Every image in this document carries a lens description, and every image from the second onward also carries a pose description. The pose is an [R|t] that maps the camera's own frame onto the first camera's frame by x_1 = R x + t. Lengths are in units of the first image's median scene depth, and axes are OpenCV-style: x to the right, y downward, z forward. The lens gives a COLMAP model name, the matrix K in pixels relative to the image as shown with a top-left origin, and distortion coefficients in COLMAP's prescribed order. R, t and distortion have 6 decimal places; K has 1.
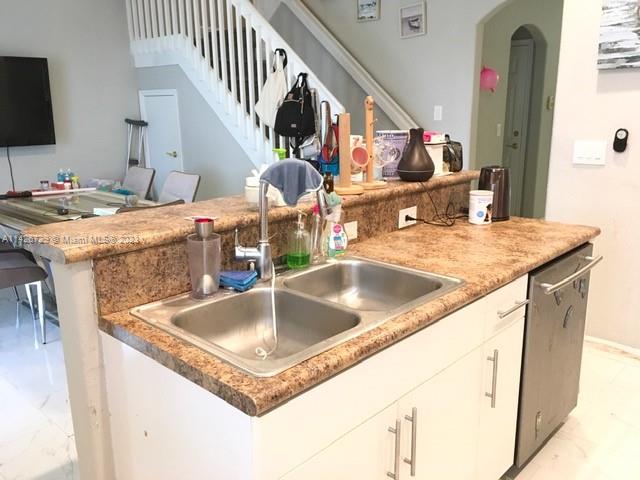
lens RADIAL K [[547.3, 0, 320.0], [0, 547.3, 240.0], [0, 0, 1]] dist [0.071888, -0.100178]
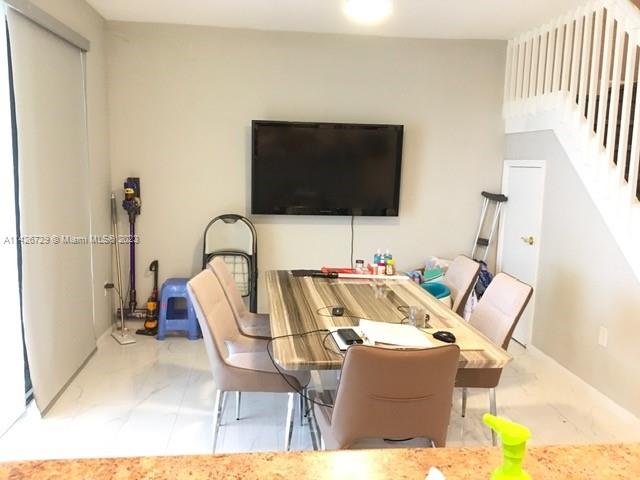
lens RADIAL K [[547.3, 0, 320.0], [0, 547.3, 240.0], [0, 0, 1]] dist [0.071888, -0.100178]
pose [[0.776133, 0.117173, -0.619587, -0.012116], [-0.187066, 0.981135, -0.048783, -0.067545], [0.602182, 0.153766, 0.783411, 0.224024]]
